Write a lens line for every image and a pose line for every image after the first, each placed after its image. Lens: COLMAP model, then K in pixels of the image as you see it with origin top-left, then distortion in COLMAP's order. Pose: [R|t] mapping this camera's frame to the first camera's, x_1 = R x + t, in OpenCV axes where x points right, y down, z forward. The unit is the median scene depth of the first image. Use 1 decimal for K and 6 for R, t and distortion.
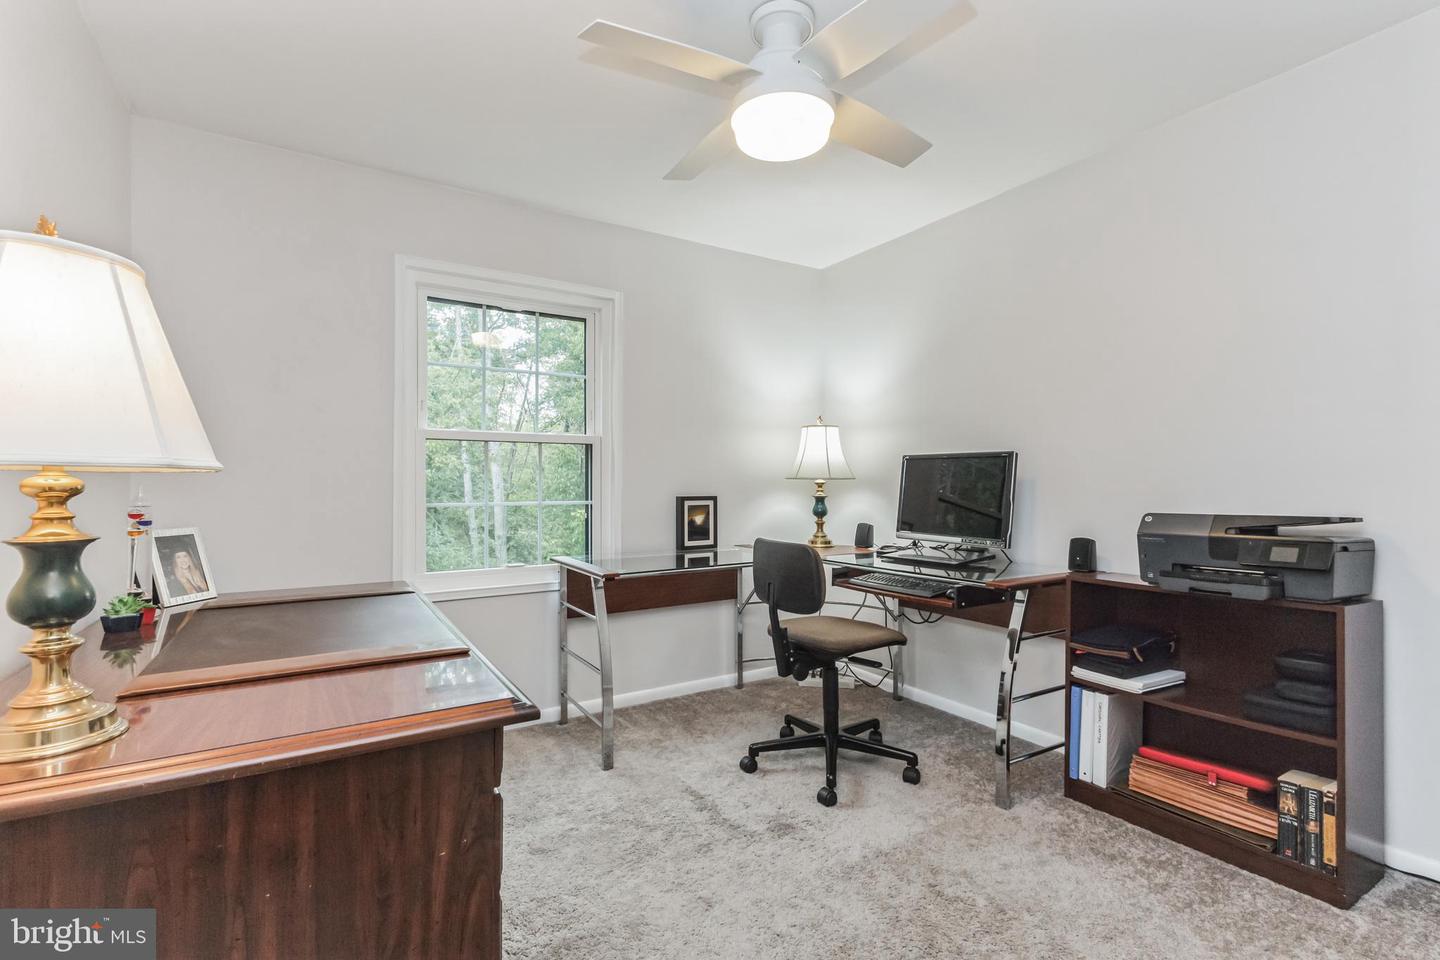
lens RADIAL K [[643.5, 0, 717.1], [0, 643.5, 534.9], [0, 0, 1]] dist [0.019054, 0.000226]
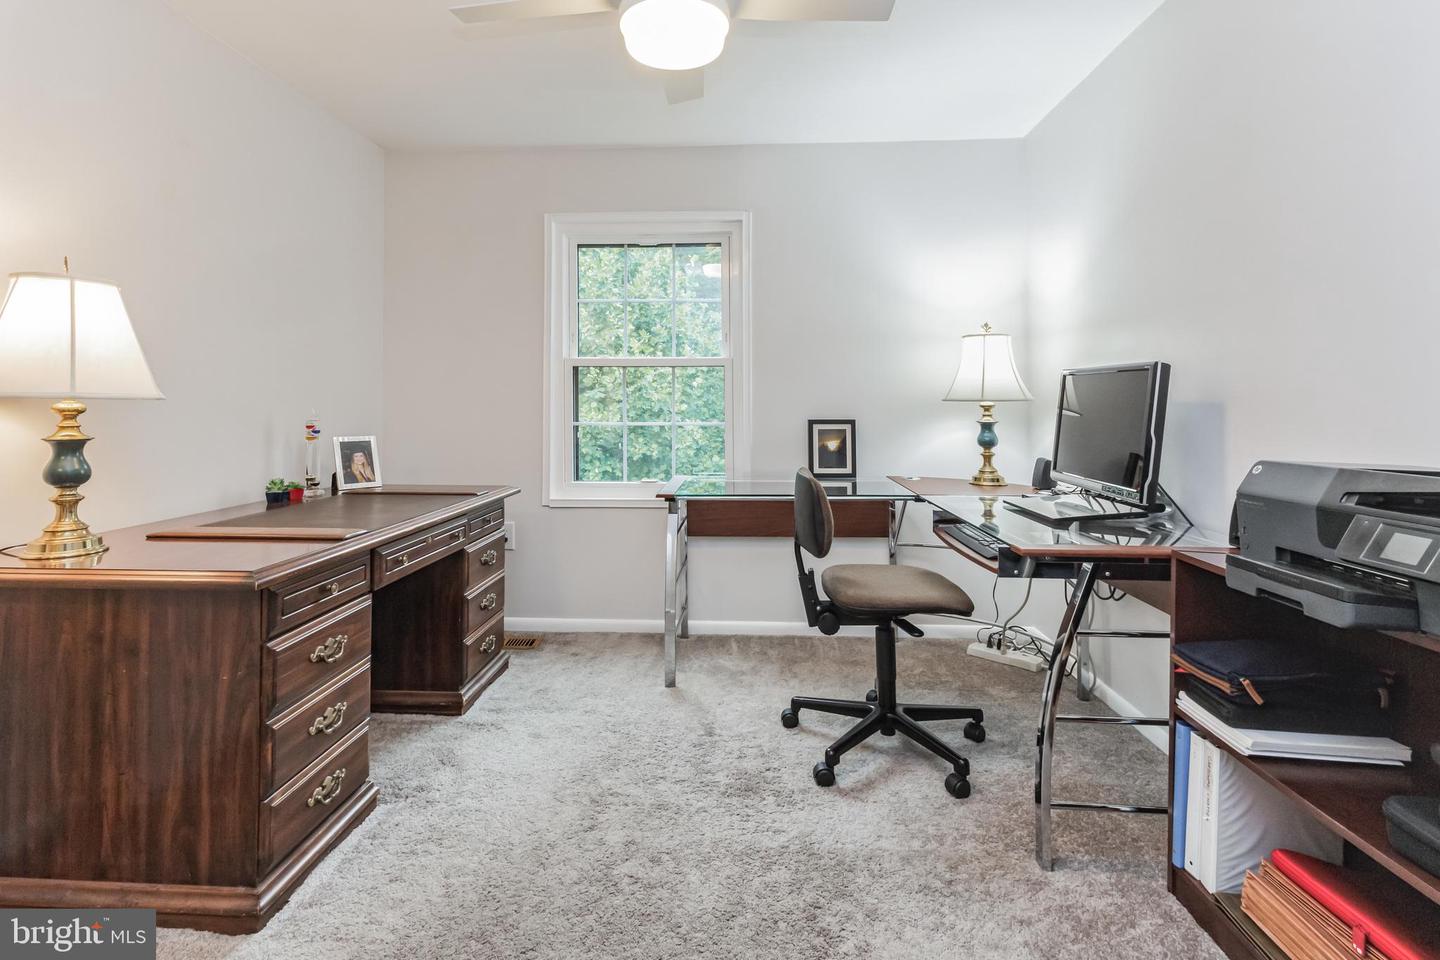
lens RADIAL K [[678.0, 0, 718.5], [0, 678.0, 444.5], [0, 0, 1]] dist [0.014796, 0.000332]
pose [[0.825911, 0.037066, -0.562581, 0.505569], [-0.047313, 0.998873, -0.003648, -0.018106], [0.561812, 0.029631, 0.826734, 0.154693]]
